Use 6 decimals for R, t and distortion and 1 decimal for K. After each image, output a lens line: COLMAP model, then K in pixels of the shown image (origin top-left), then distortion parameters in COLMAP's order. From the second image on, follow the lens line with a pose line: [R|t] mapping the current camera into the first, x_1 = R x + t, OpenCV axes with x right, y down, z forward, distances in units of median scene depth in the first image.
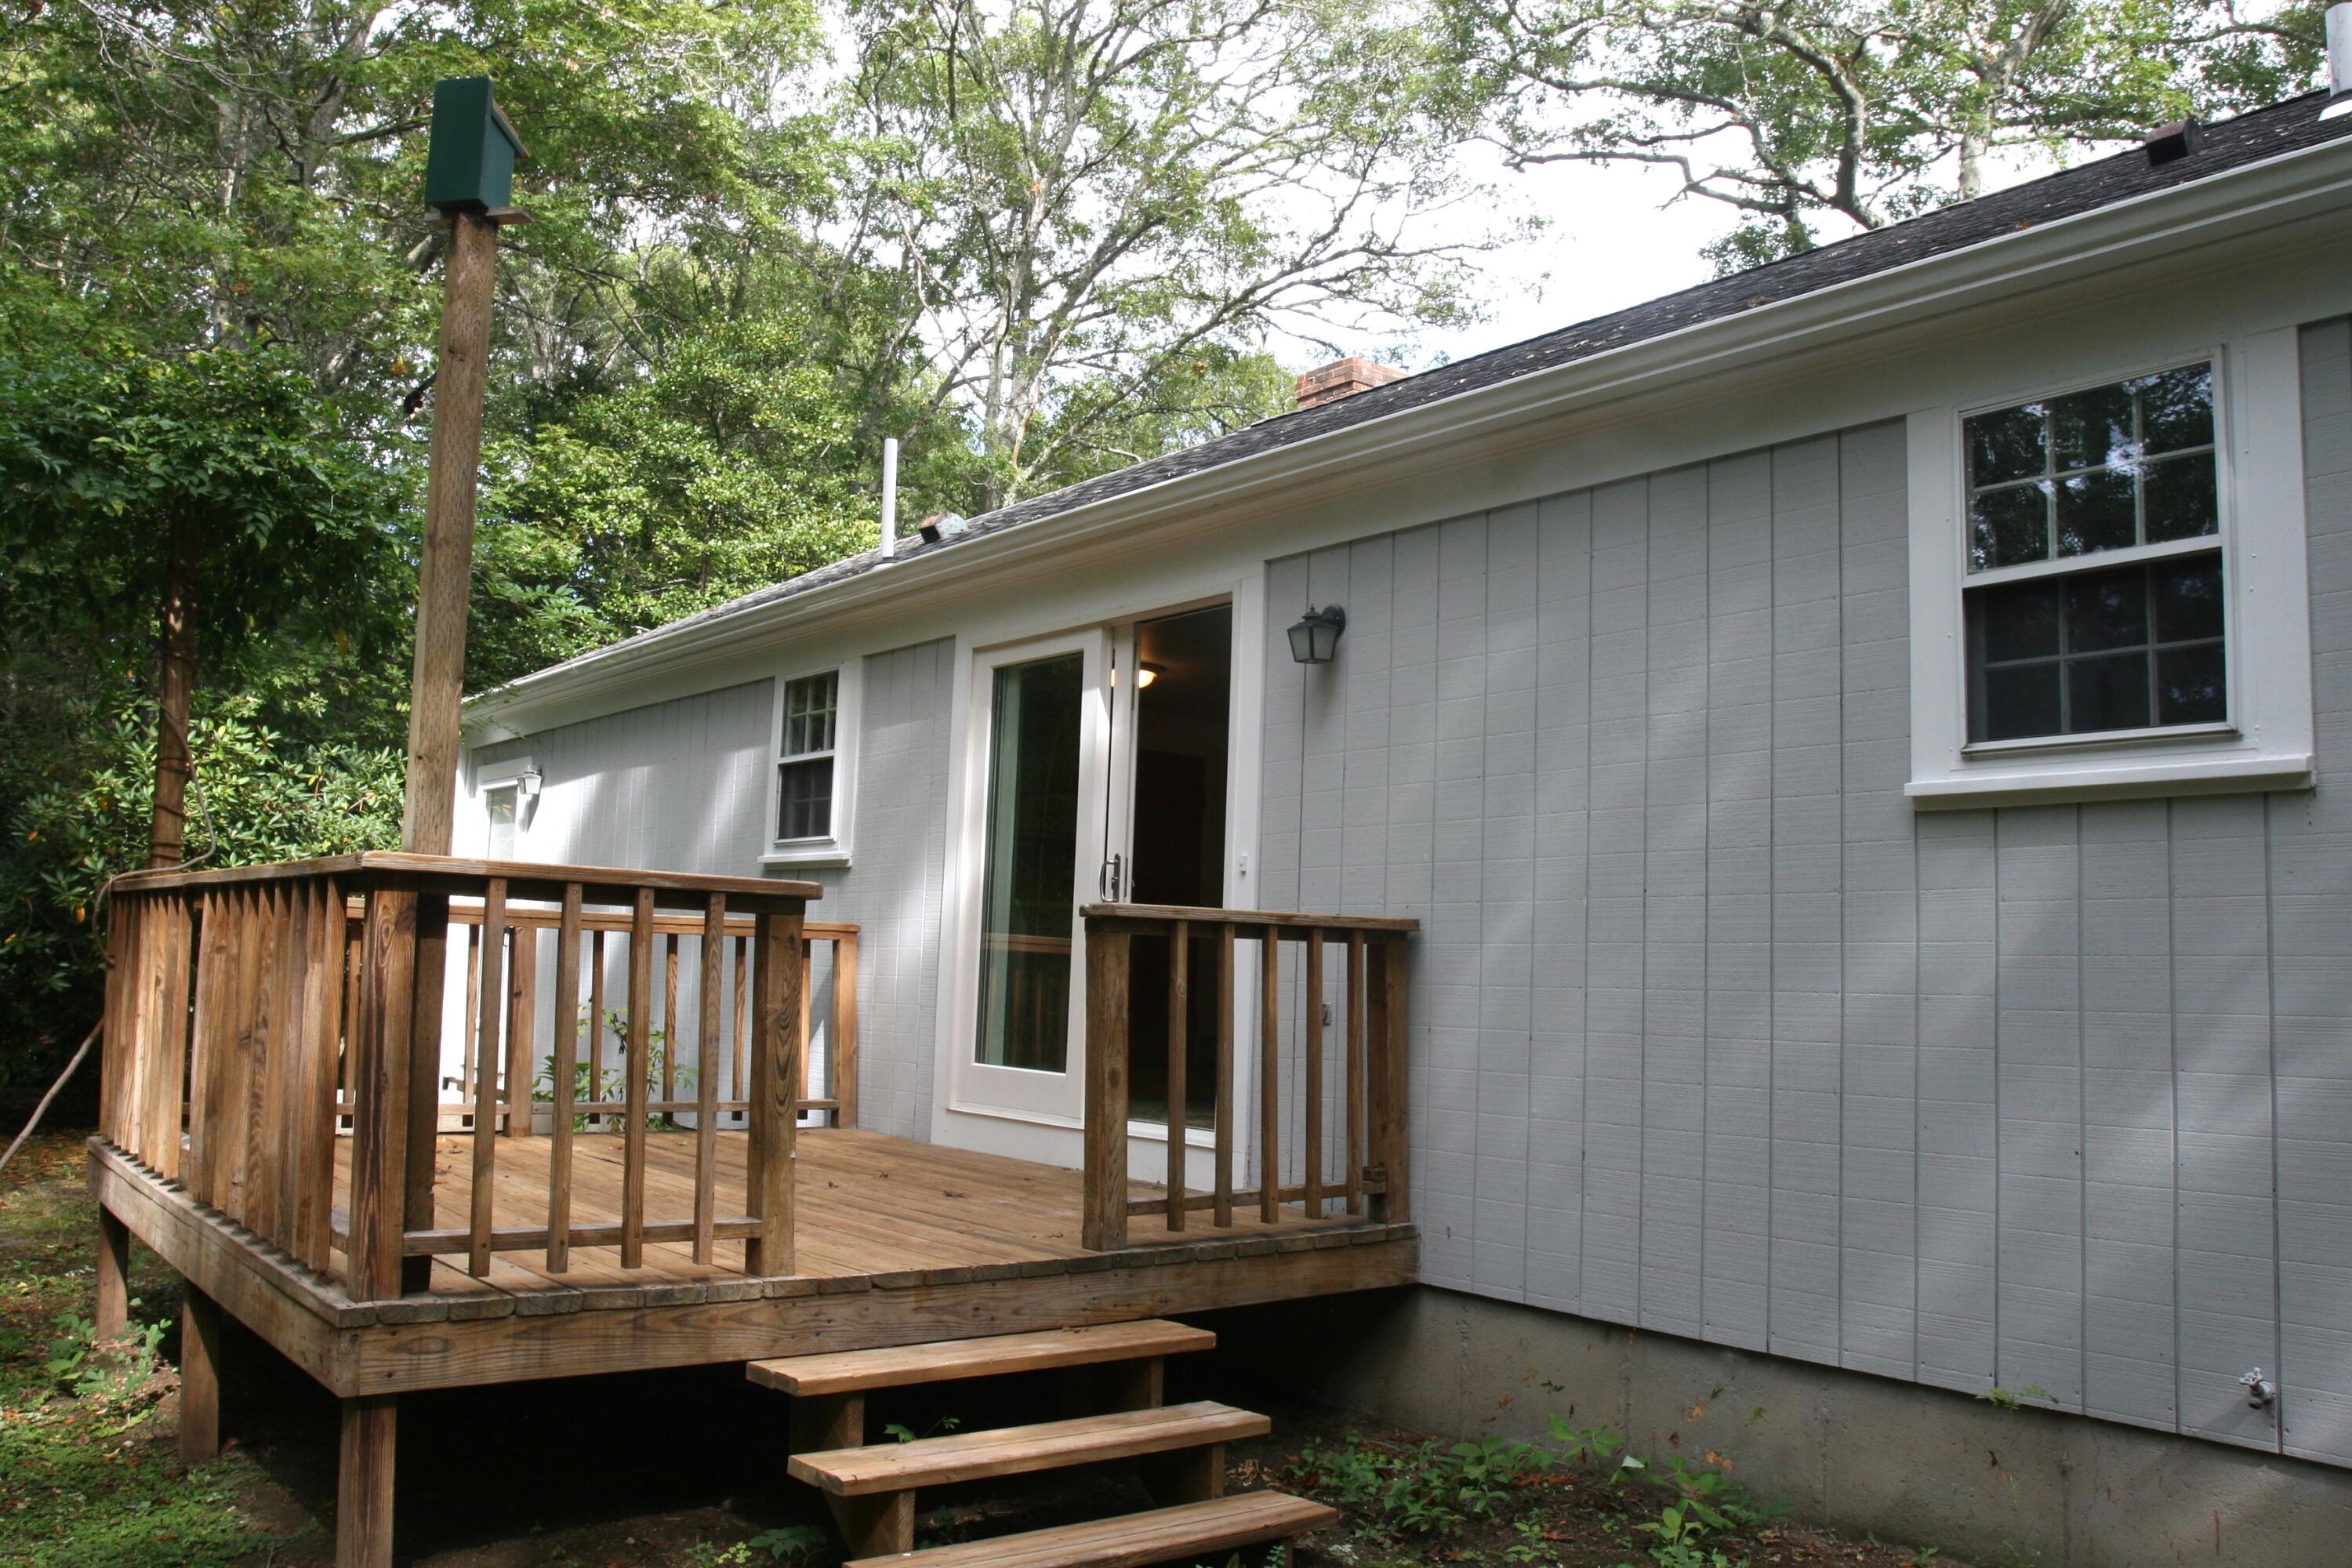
lens RADIAL K [[1818.4, 0, 1176.0], [0, 1818.4, 784.0], [0, 0, 1]] dist [-0.090917, 0.064651]
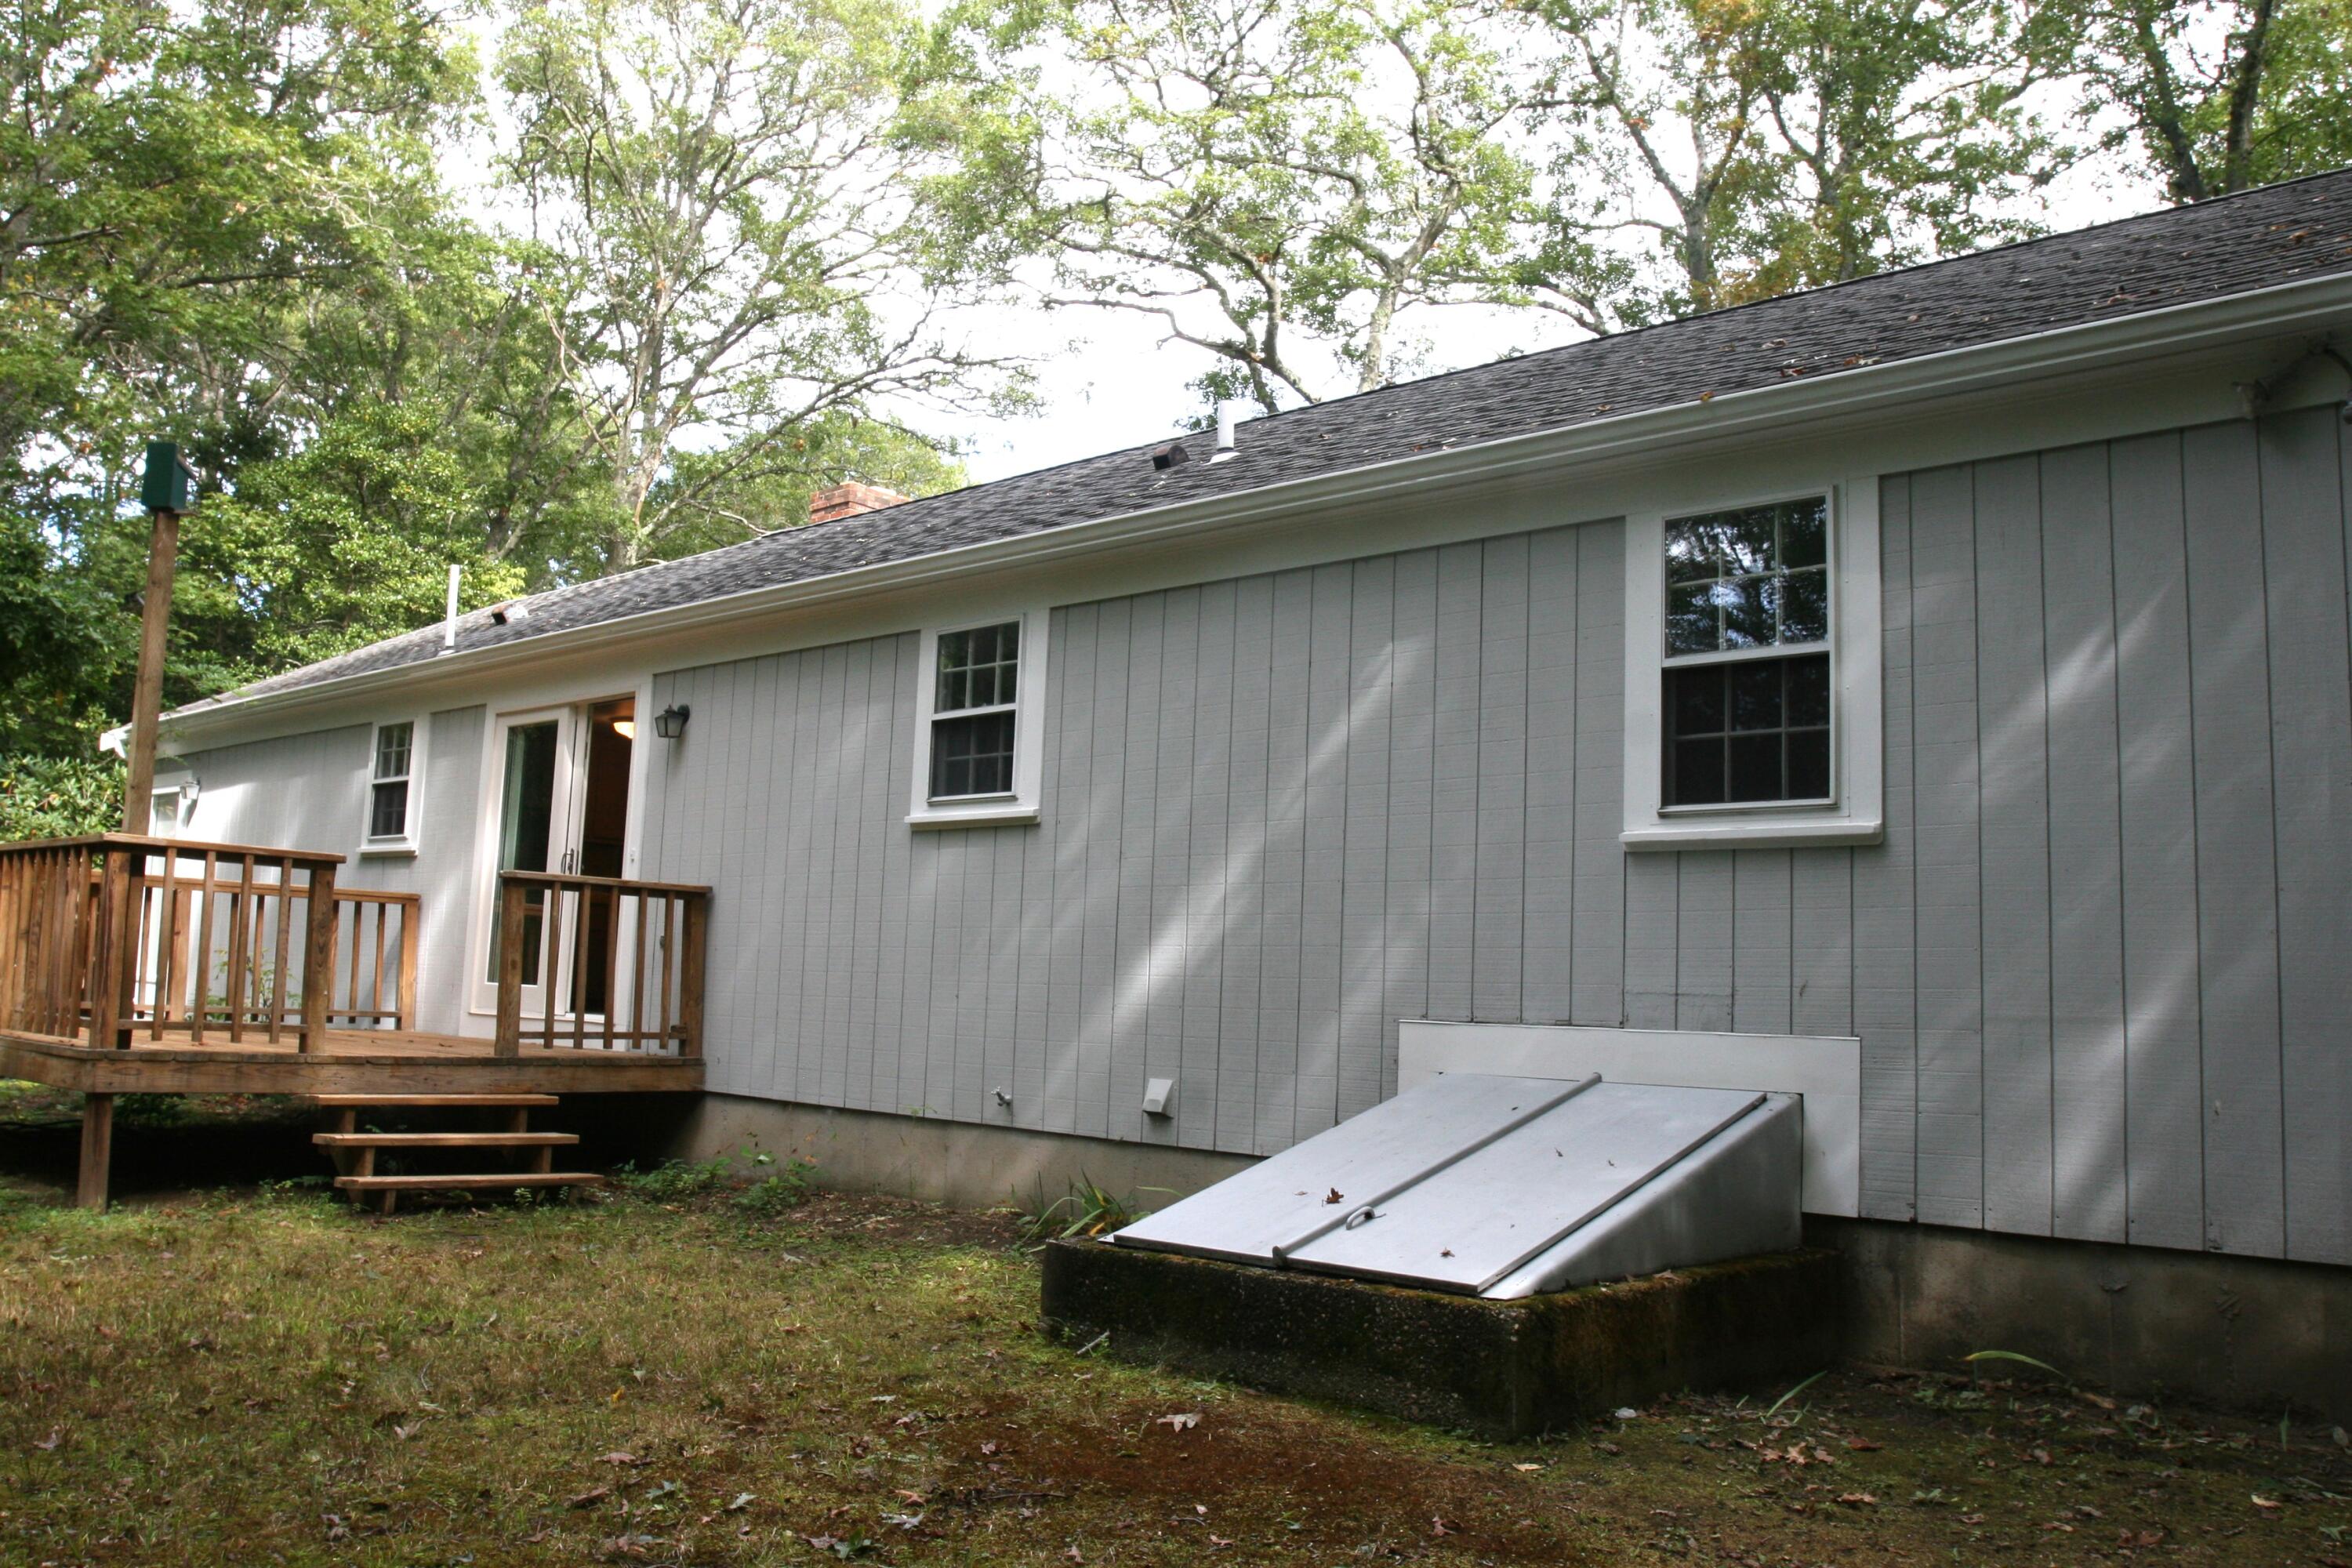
lens RADIAL K [[1826.3, 0, 1145.4], [0, 1826.3, 791.0], [0, 0, 1]] dist [-0.079905, 0.051139]
pose [[0.989201, 0.024189, 0.144554, 0.130935], [-0.023466, 0.999702, -0.006709, -0.007465], [-0.144673, 0.003245, 0.989474, -0.365523]]
